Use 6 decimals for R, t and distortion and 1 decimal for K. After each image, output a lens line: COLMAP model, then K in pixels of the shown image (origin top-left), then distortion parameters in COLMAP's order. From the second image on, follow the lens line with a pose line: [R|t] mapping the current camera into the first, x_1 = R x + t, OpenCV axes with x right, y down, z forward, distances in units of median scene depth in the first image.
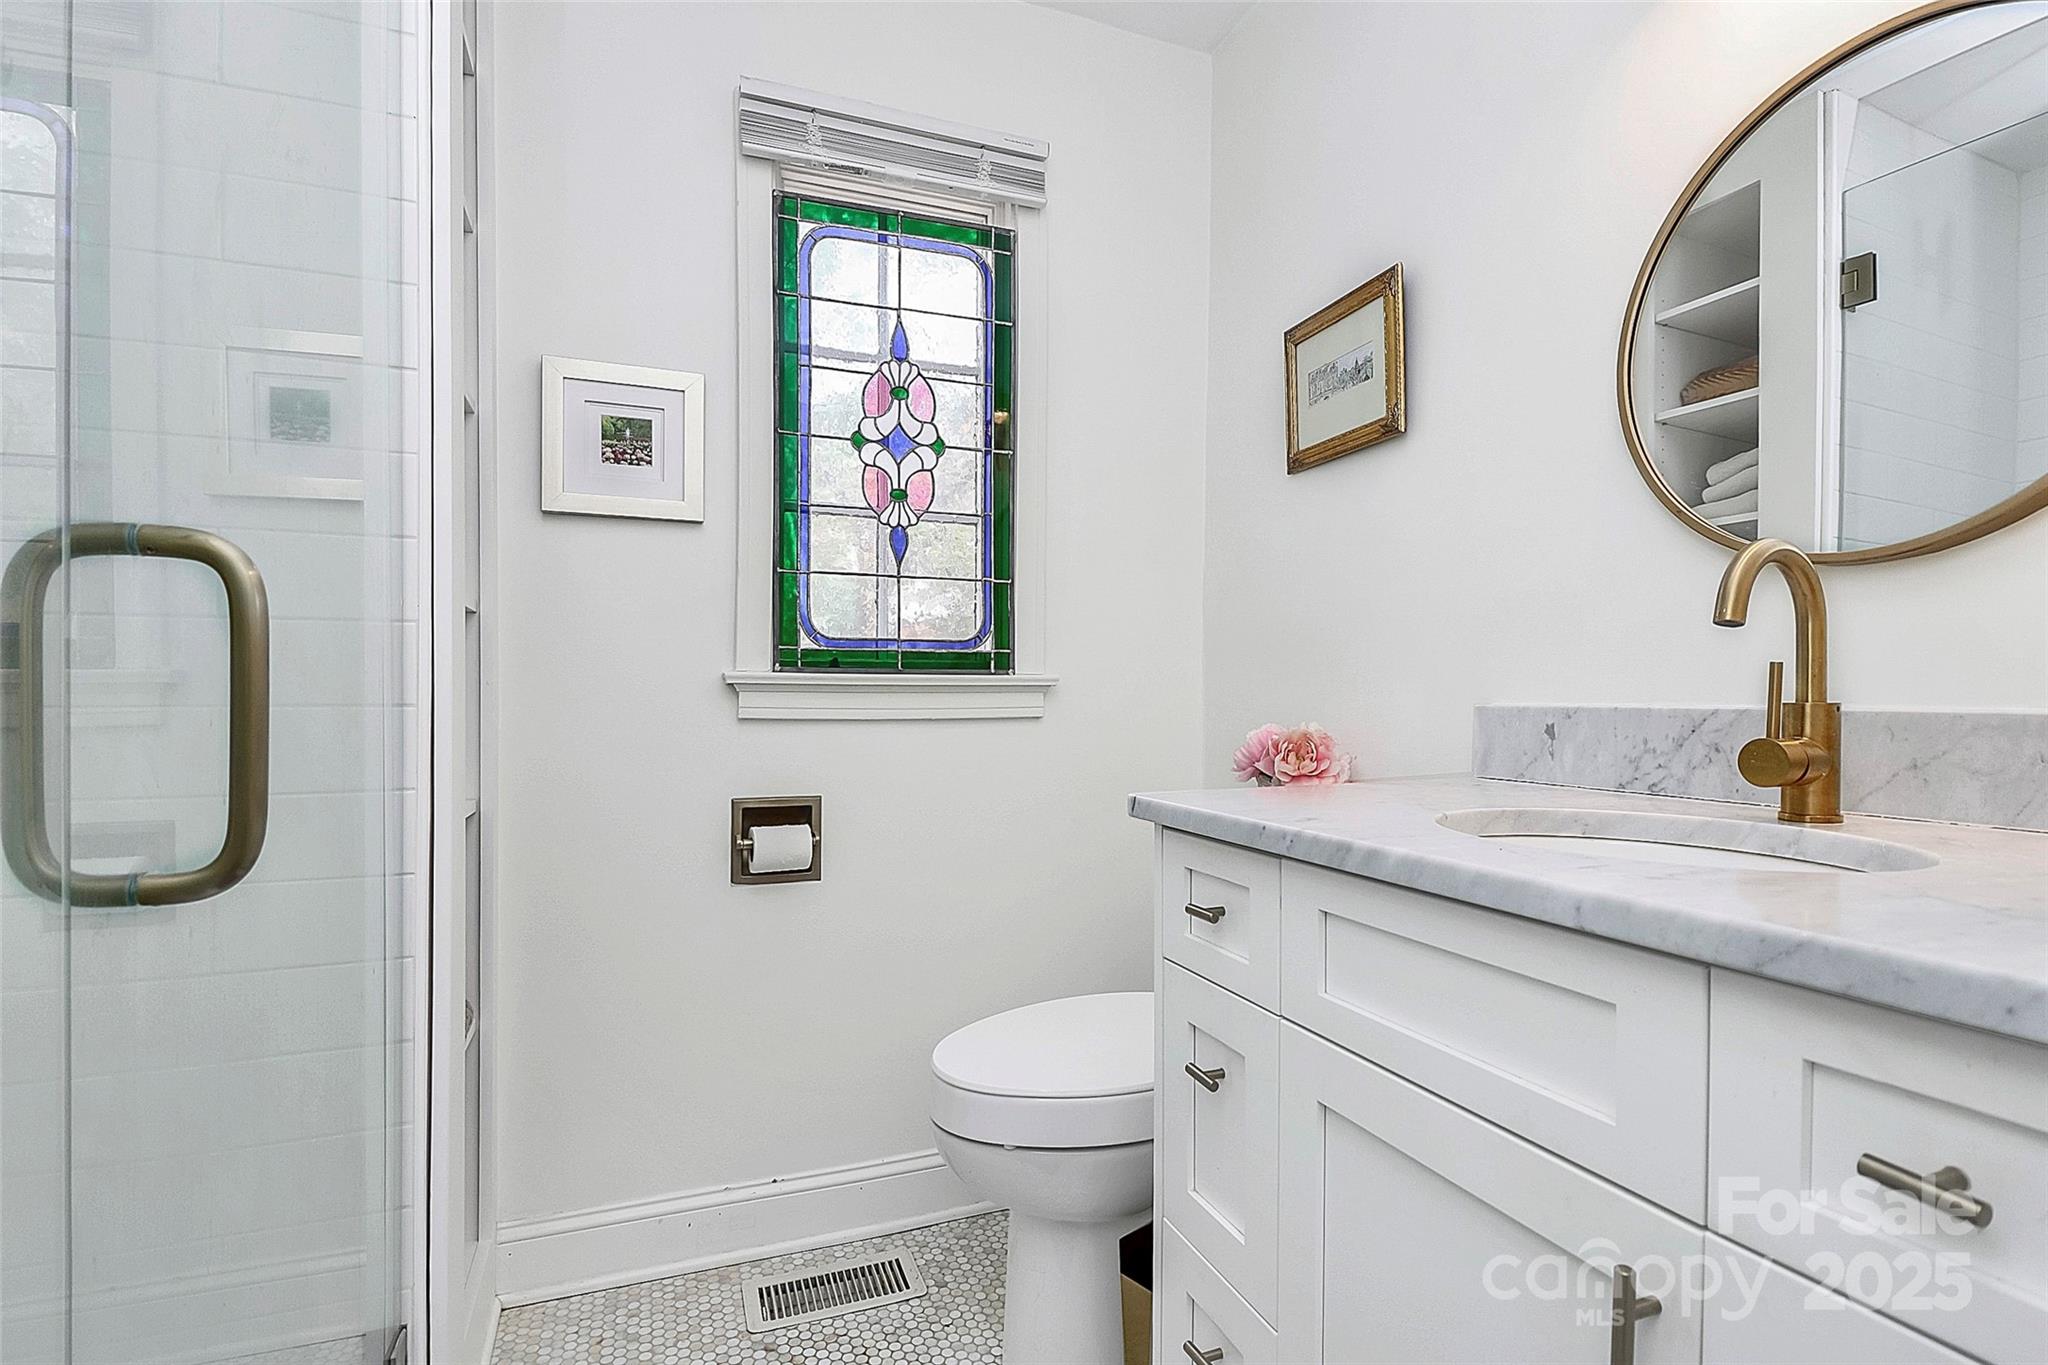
lens RADIAL K [[1016.6, 0, 1033.3], [0, 1016.6, 705.7], [0, 0, 1]] dist [0.033762, -0.023025]
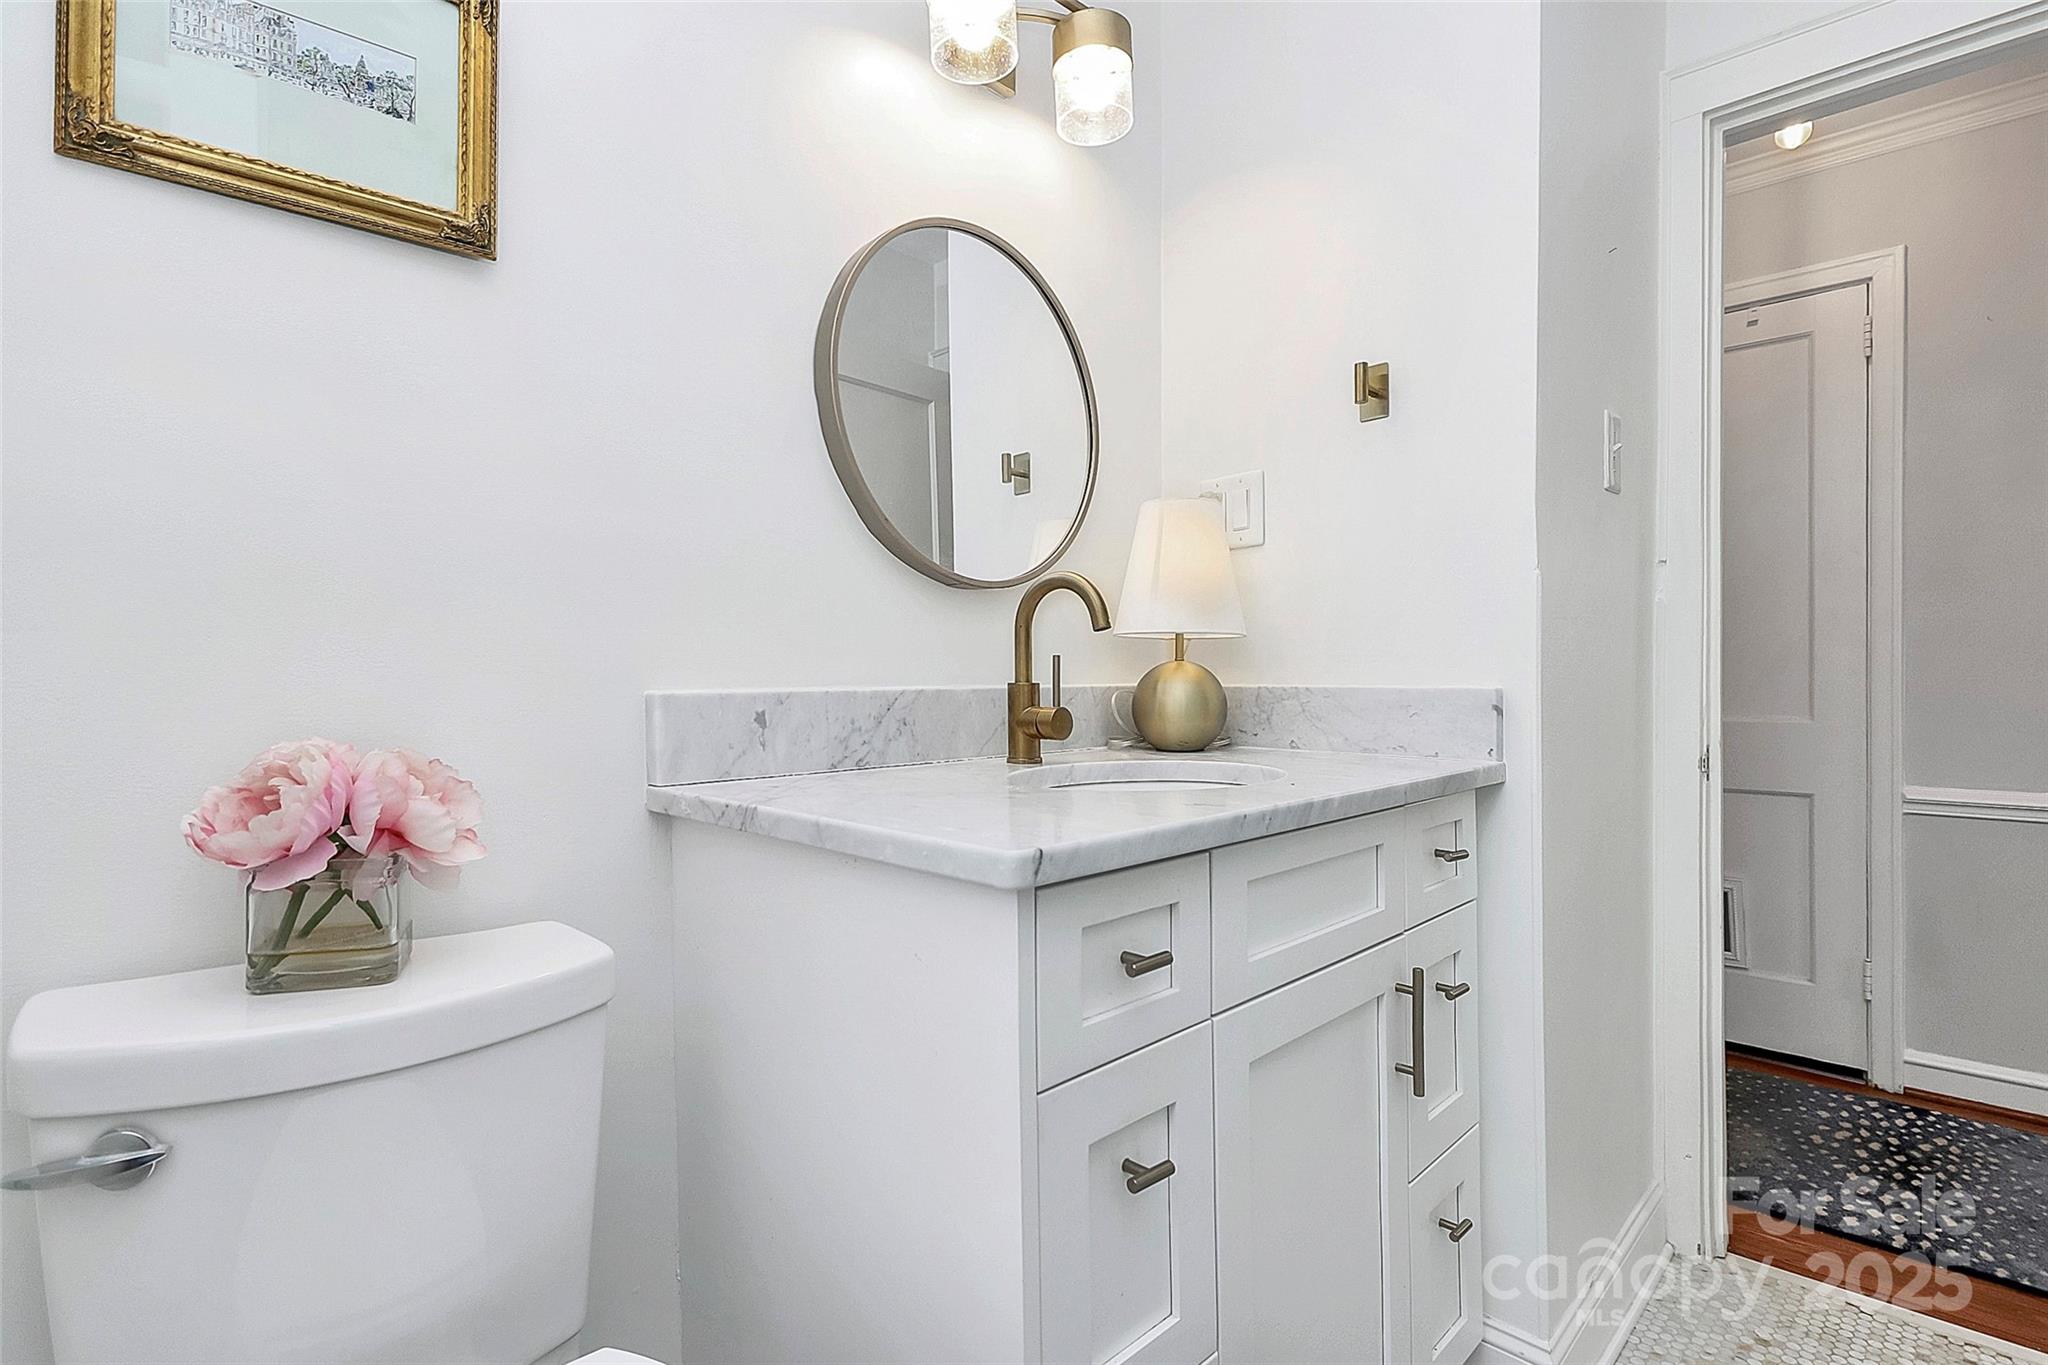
lens RADIAL K [[967.5, 0, 1019.8], [0, 967.5, 674.5], [0, 0, 1]] dist [0.005108, -0.016314]
pose [[-0.431398, 0.003952, 0.902153, -0.297664], [0.014242, 0.999896, 0.002430, -0.011103], [-0.902049, 0.013897, -0.431409, 0.937950]]
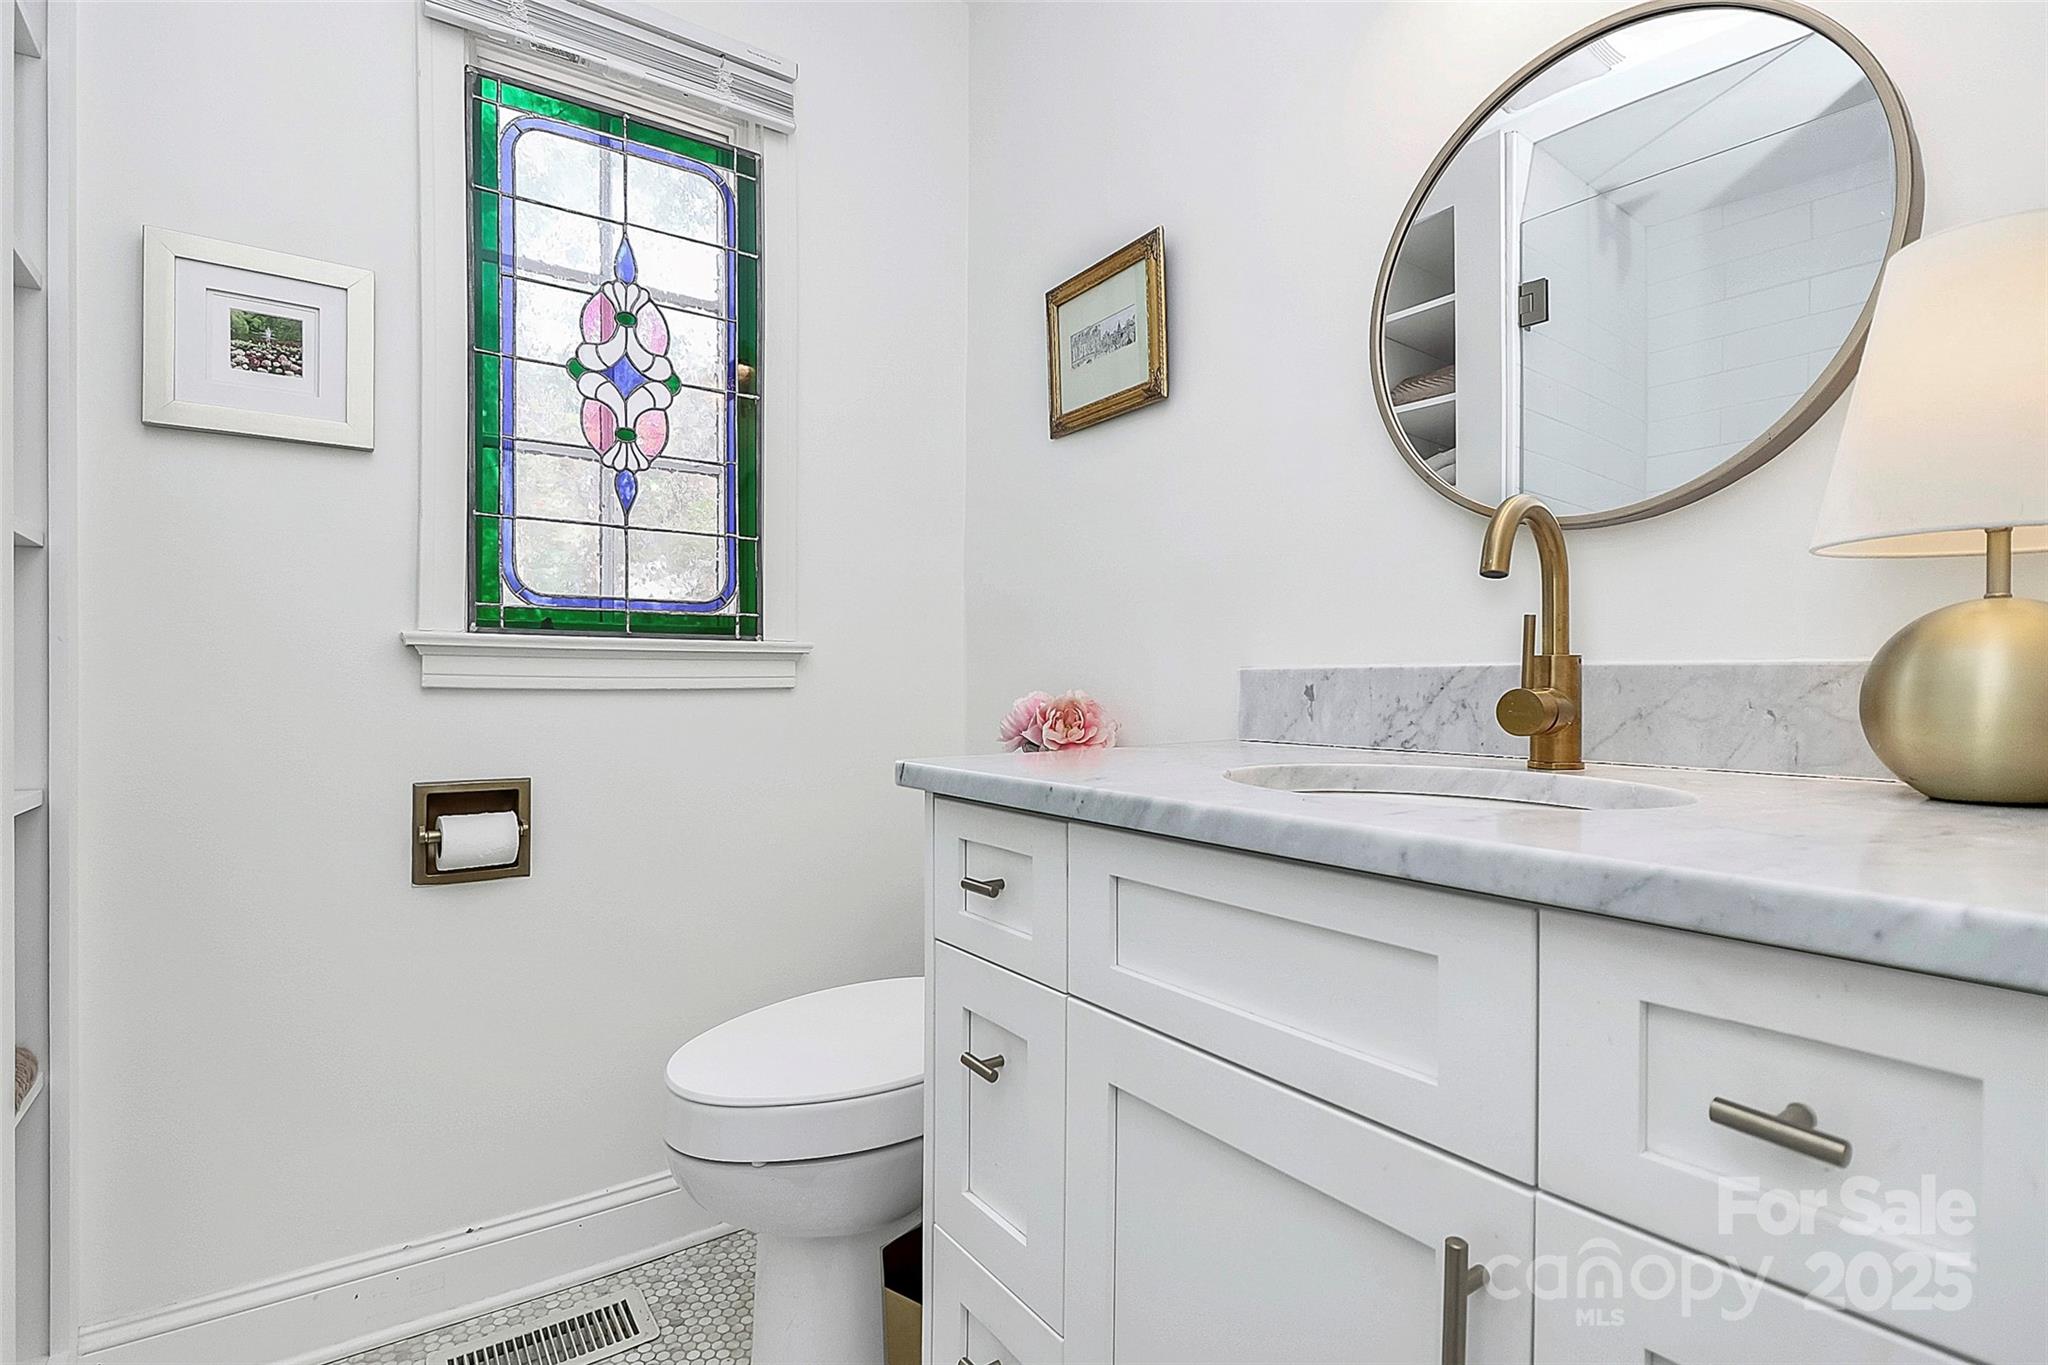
lens RADIAL K [[1006.9, 0, 1021.0], [0, 1006.9, 692.3], [0, 0, 1]] dist [0.034579, -0.023849]
pose [[0.971943, -0.002552, 0.235204, -0.007234], [0.002875, 0.999995, -0.001029, 0.019886], [-0.235200, 0.001676, 0.971946, 0.075113]]
